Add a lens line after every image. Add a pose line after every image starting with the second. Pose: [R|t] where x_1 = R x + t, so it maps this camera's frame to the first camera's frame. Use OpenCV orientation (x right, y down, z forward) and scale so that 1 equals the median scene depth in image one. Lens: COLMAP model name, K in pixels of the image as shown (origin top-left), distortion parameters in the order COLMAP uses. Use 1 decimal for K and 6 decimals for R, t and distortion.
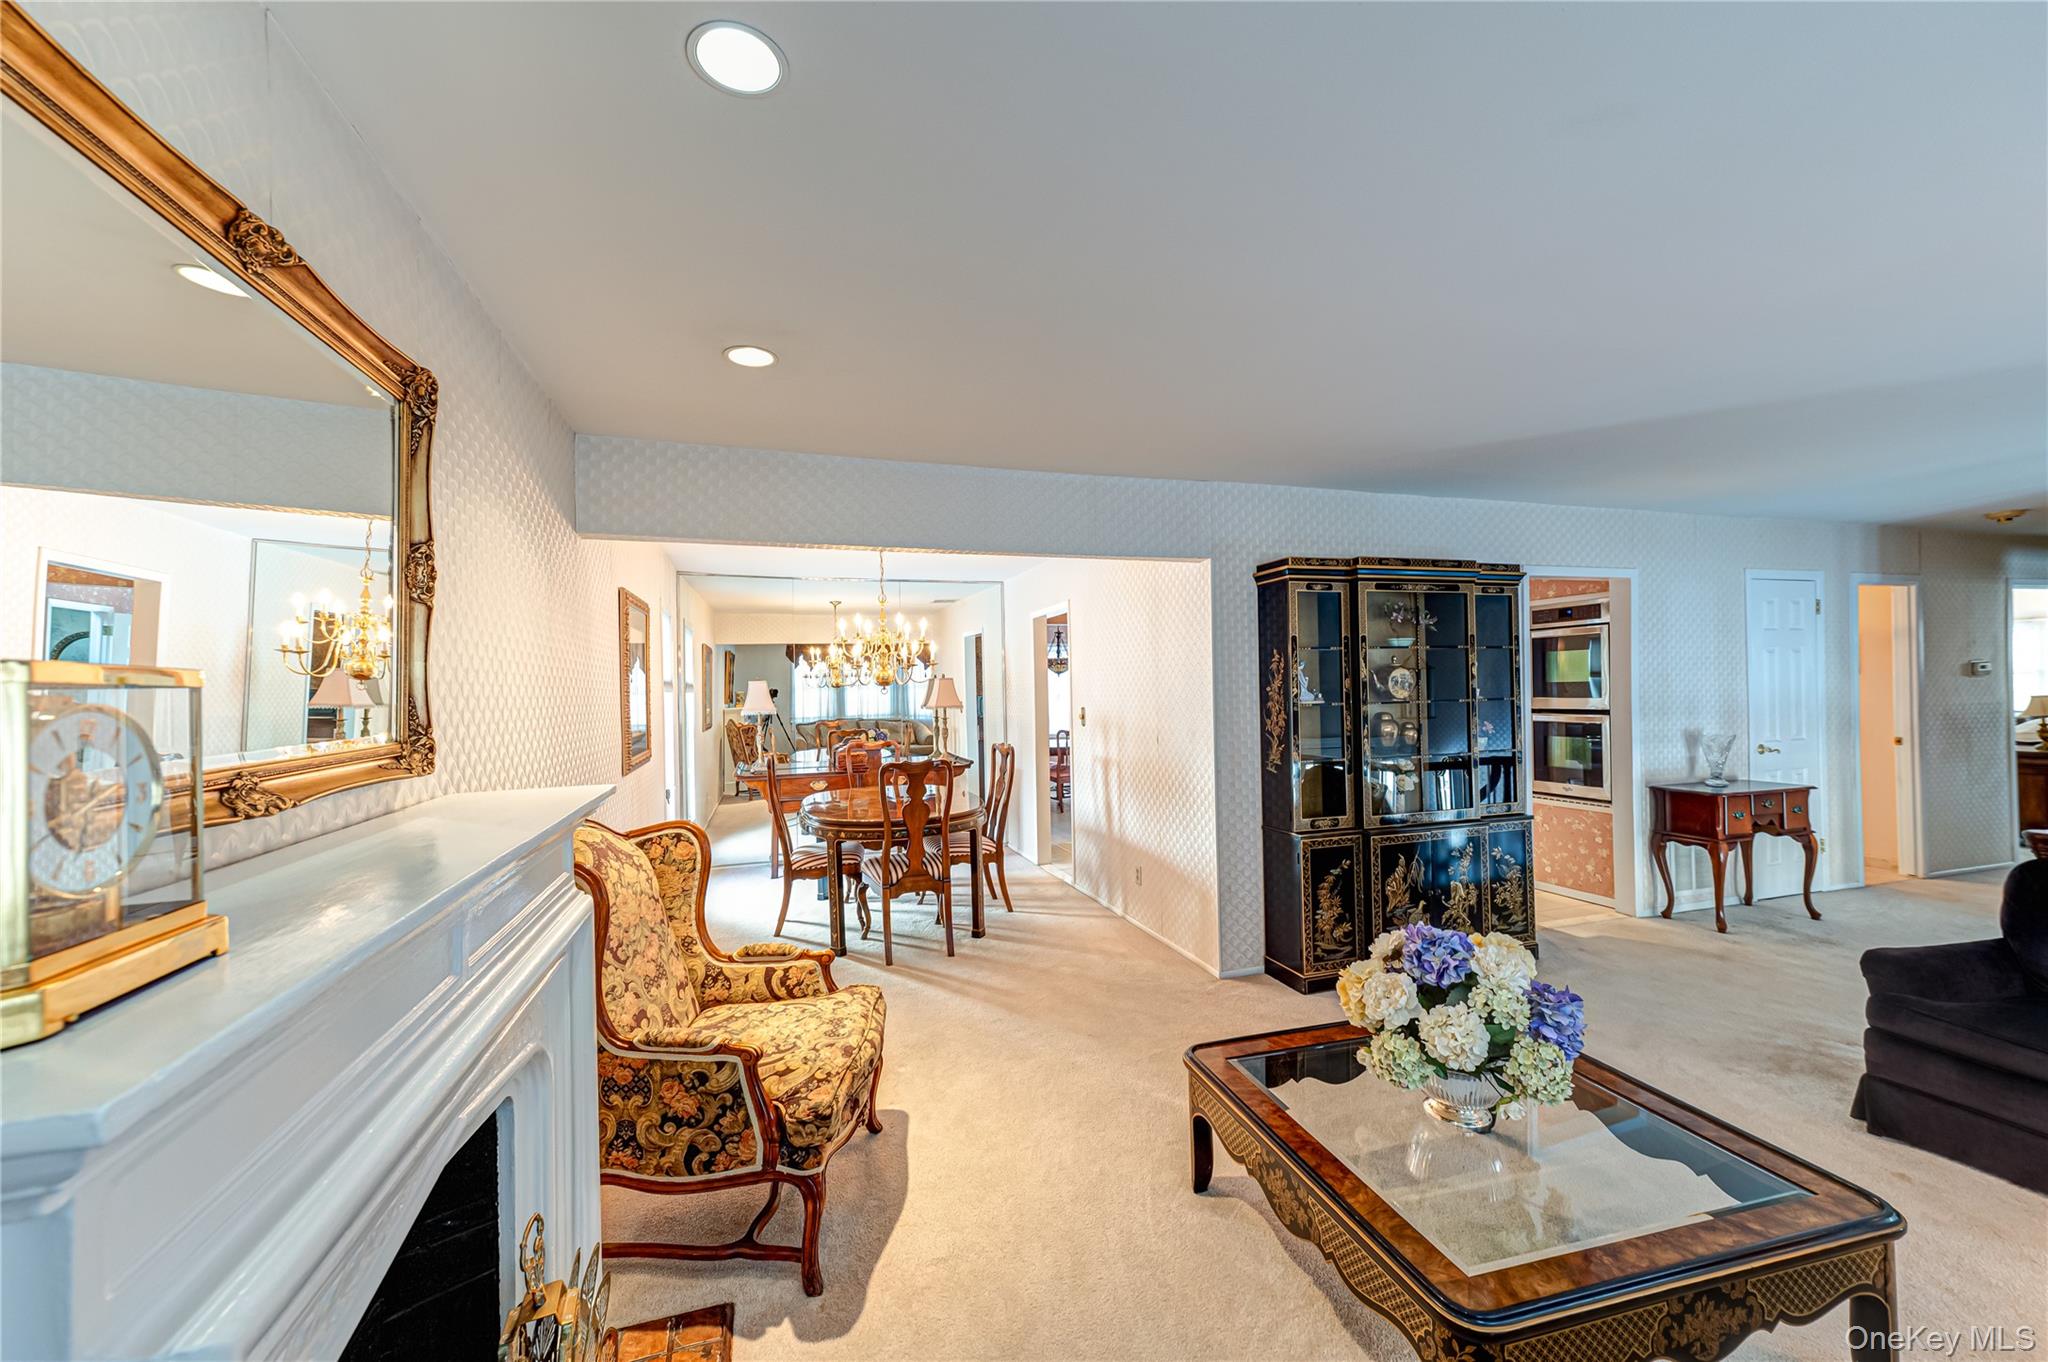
lens RADIAL K [[791.2, 0, 1030.2], [0, 791.2, 689.0], [0, 0, 1]] dist [0.016939, -0.000202]
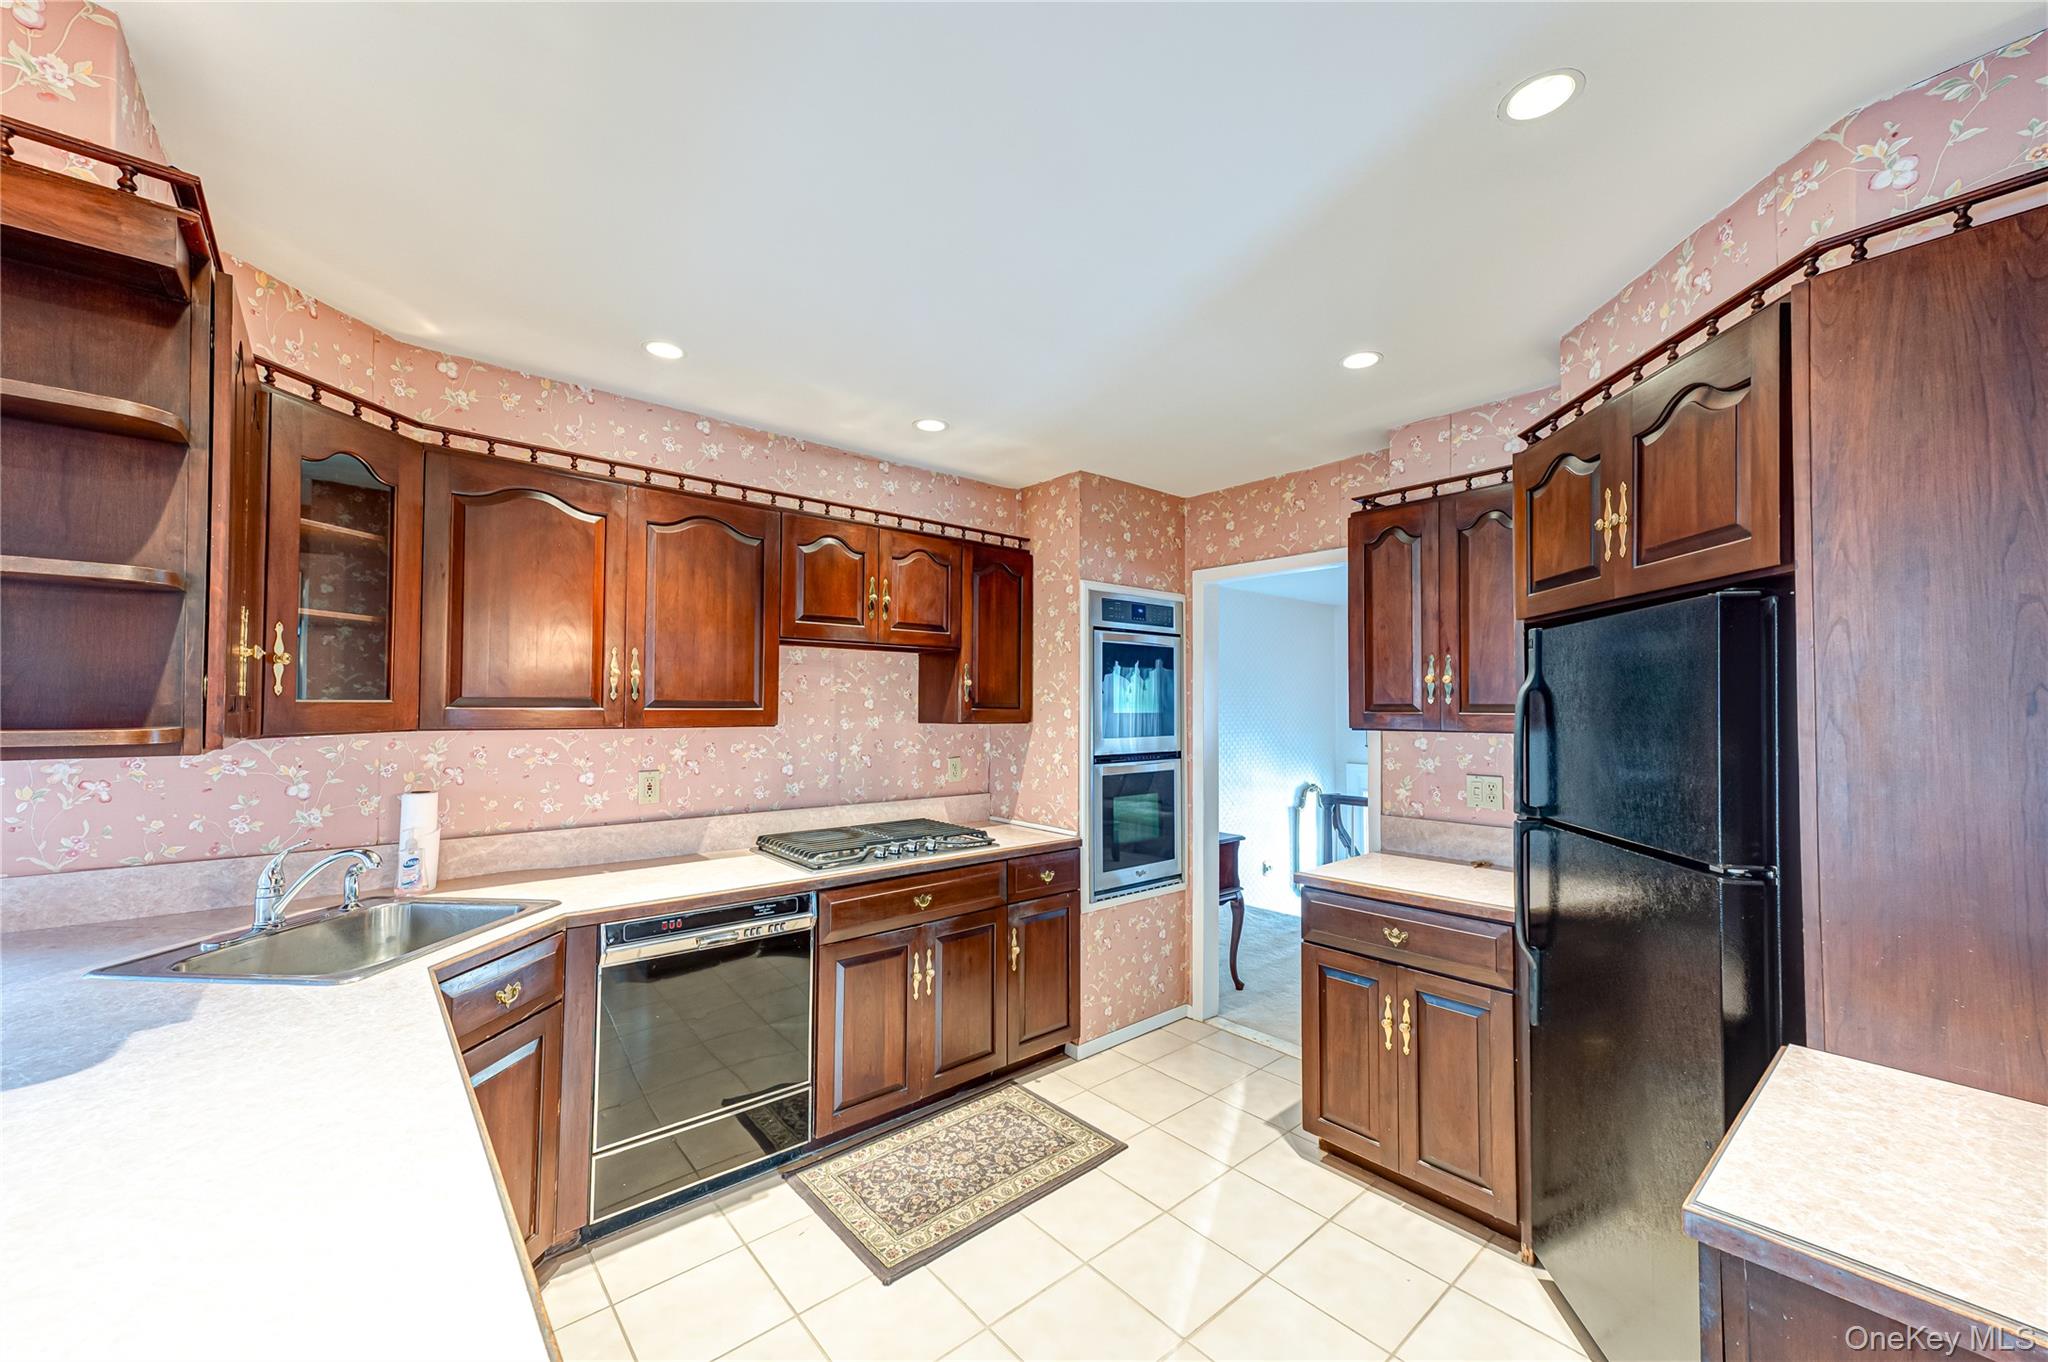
lens RADIAL K [[791.2, 0, 1030.2], [0, 791.2, 689.0], [0, 0, 1]] dist [0.016939, -0.000202]
pose [[-0.383990, 0.034220, 0.922703, 0.089696], [0.001620, 0.999336, -0.036389, -0.005104], [-0.923336, -0.012478, -0.383790, 1.345822]]
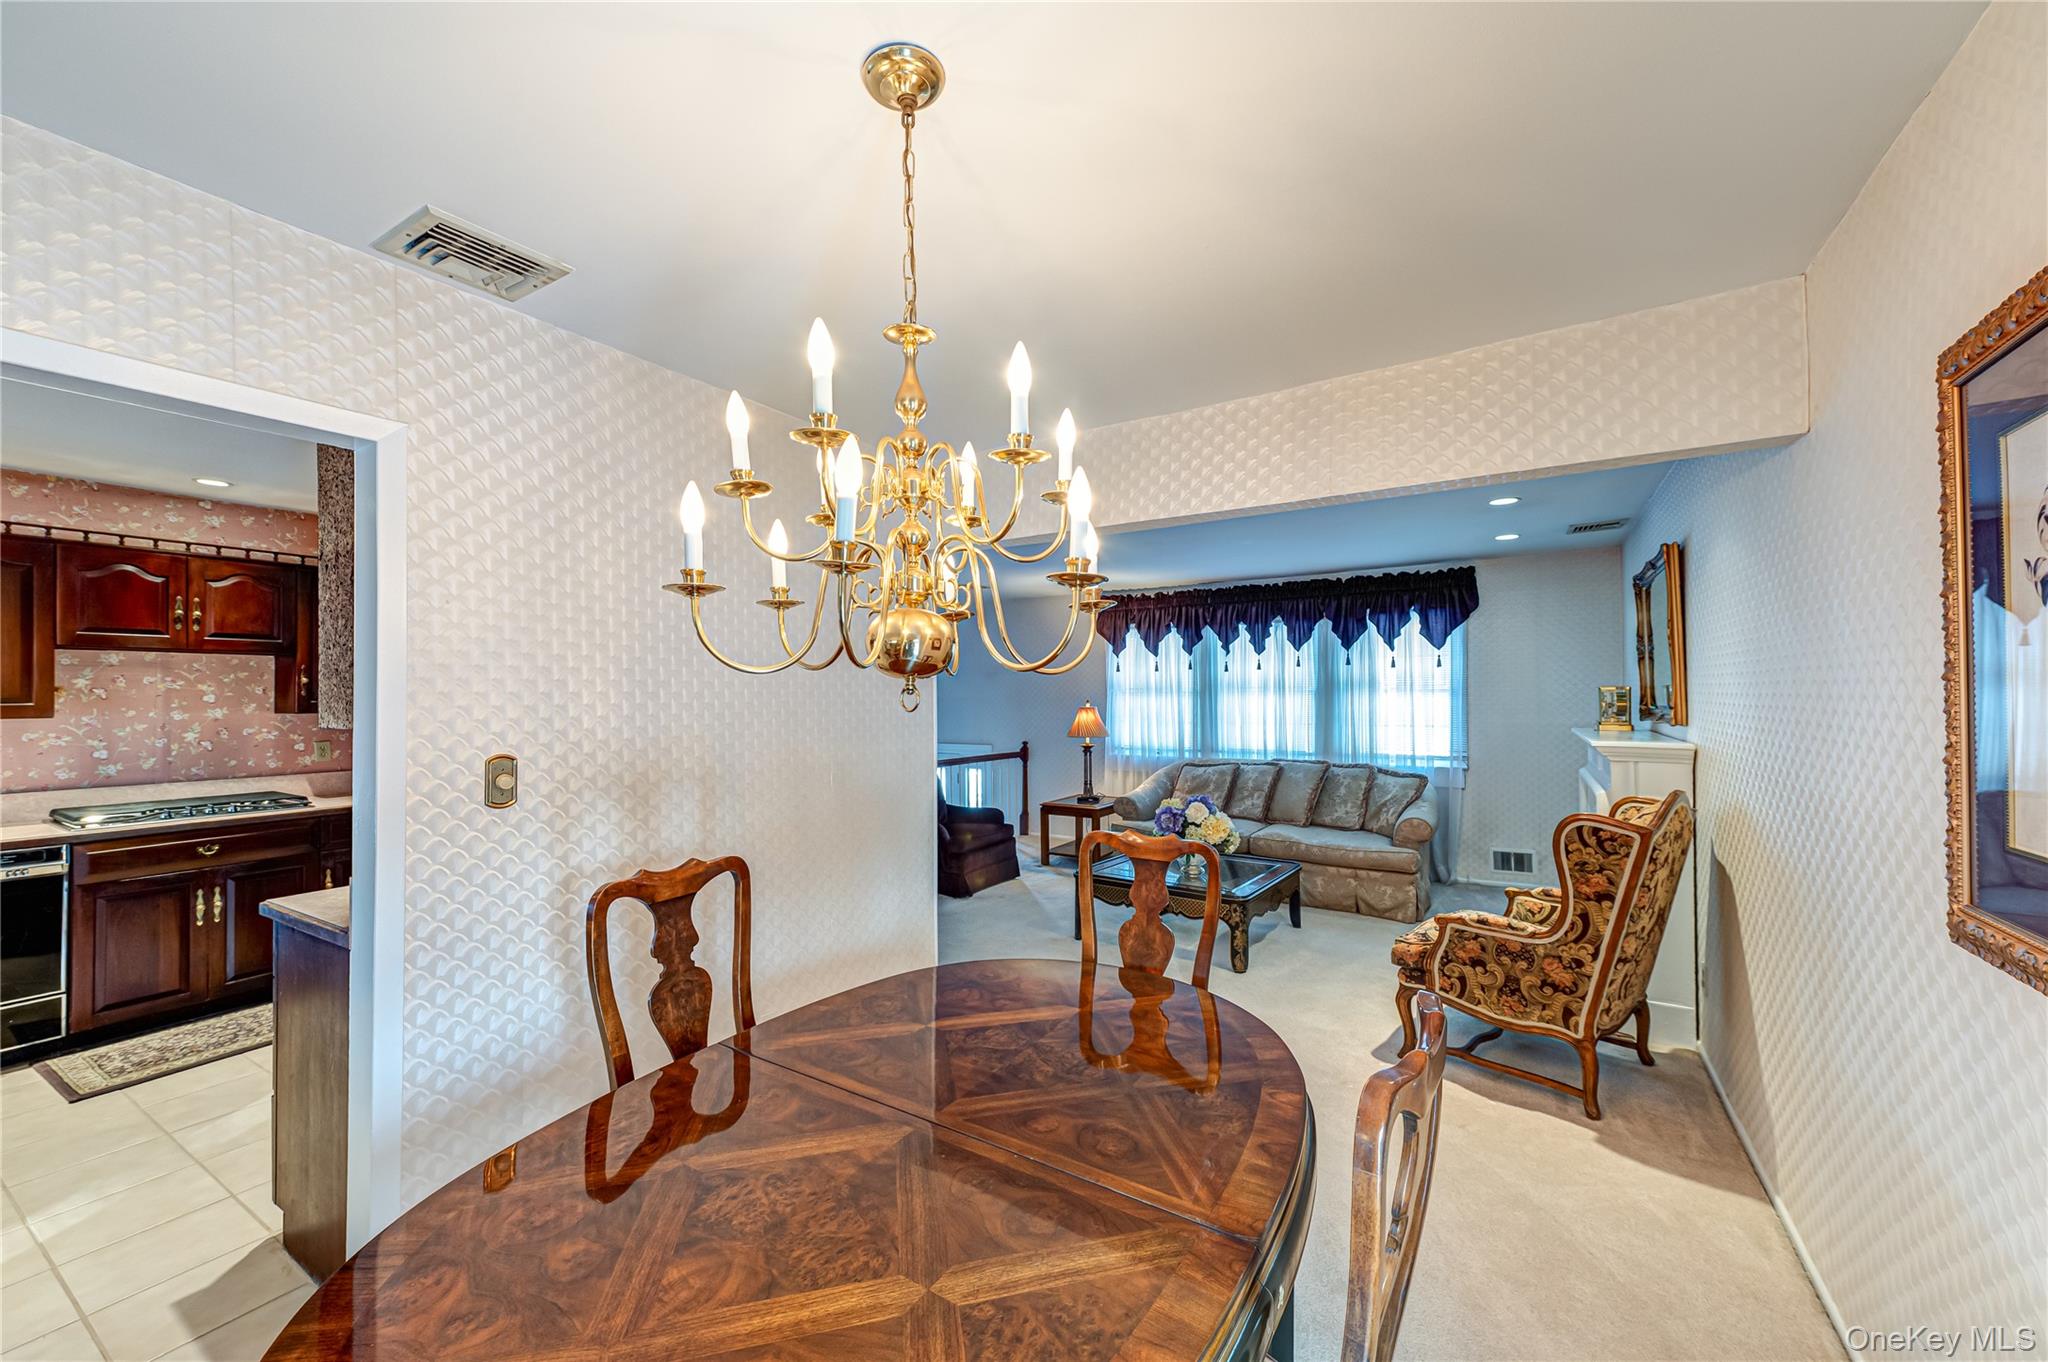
lens RADIAL K [[791.2, 0, 1030.2], [0, 791.2, 689.0], [0, 0, 1]] dist [0.016939, -0.000202]
pose [[-0.644388, 0.025393, 0.764277, -0.384278], [0.016403, 0.999678, -0.019385, 0.002676], [-0.764523, 0.000045, -0.644597, 1.113934]]
